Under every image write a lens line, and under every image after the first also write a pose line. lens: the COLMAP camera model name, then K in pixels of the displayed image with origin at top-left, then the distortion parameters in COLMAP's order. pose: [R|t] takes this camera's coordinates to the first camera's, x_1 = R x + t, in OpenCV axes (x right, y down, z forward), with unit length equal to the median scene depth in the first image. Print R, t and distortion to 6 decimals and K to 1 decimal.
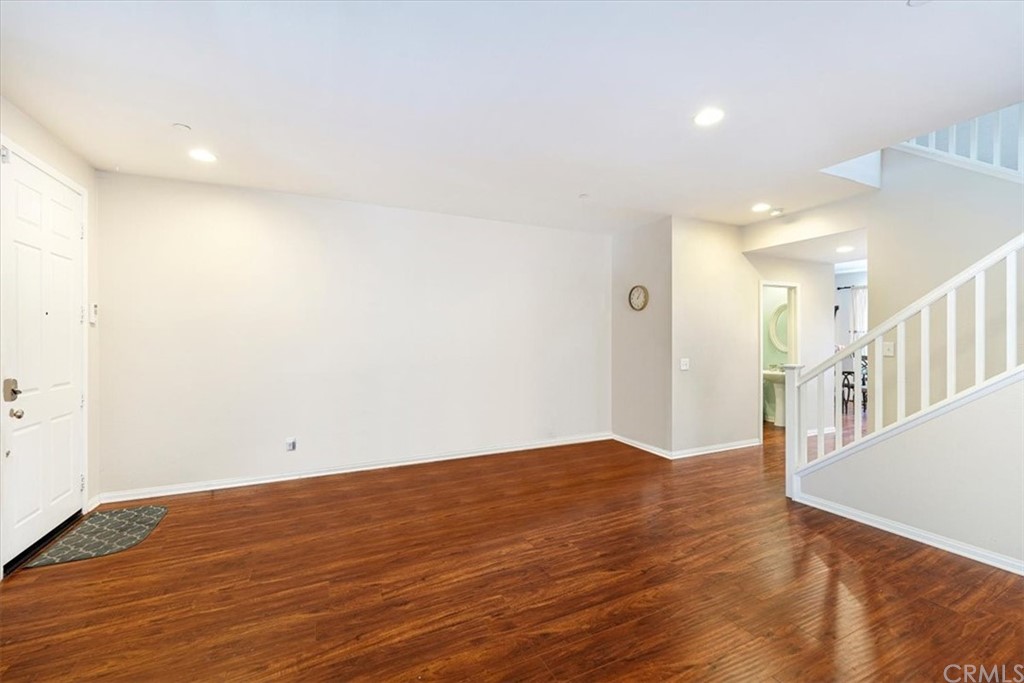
lens RADIAL K [[425.3, 0, 512.0], [0, 425.3, 341.5], [0, 0, 1]] dist [-0.000832, -0.000218]
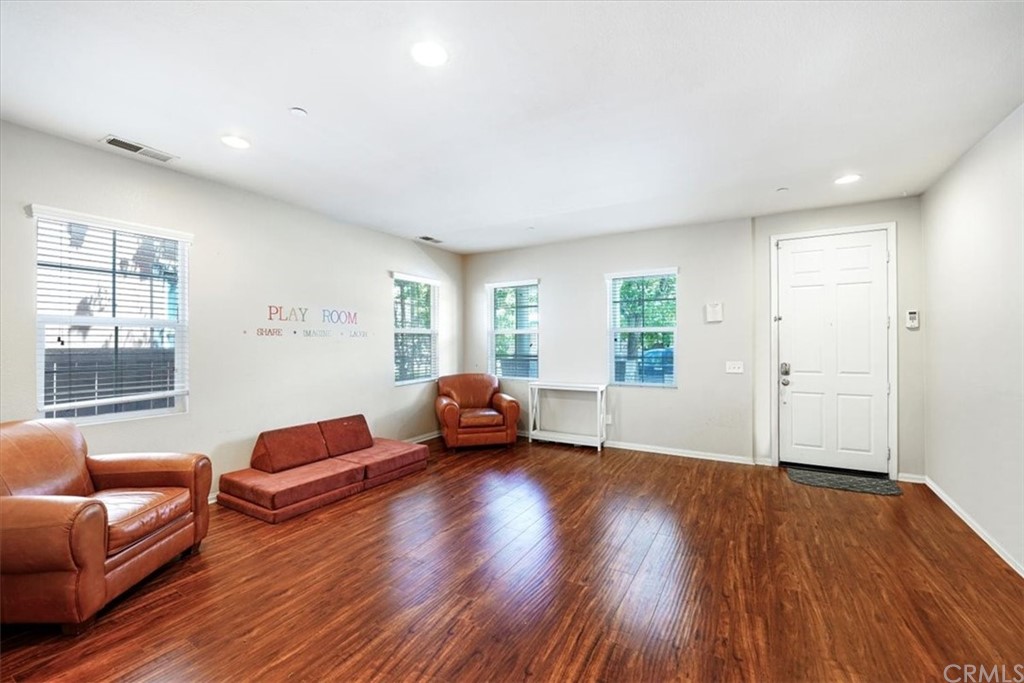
lens RADIAL K [[425.3, 0, 512.0], [0, 425.3, 341.5], [0, 0, 1]] dist [-0.000832, -0.000218]
pose [[-0.832226, 0.002536, -0.554430, 0.778744], [0.003962, 0.999991, -0.001375, -0.008761], [0.554422, -0.003341, -0.832229, 1.750501]]
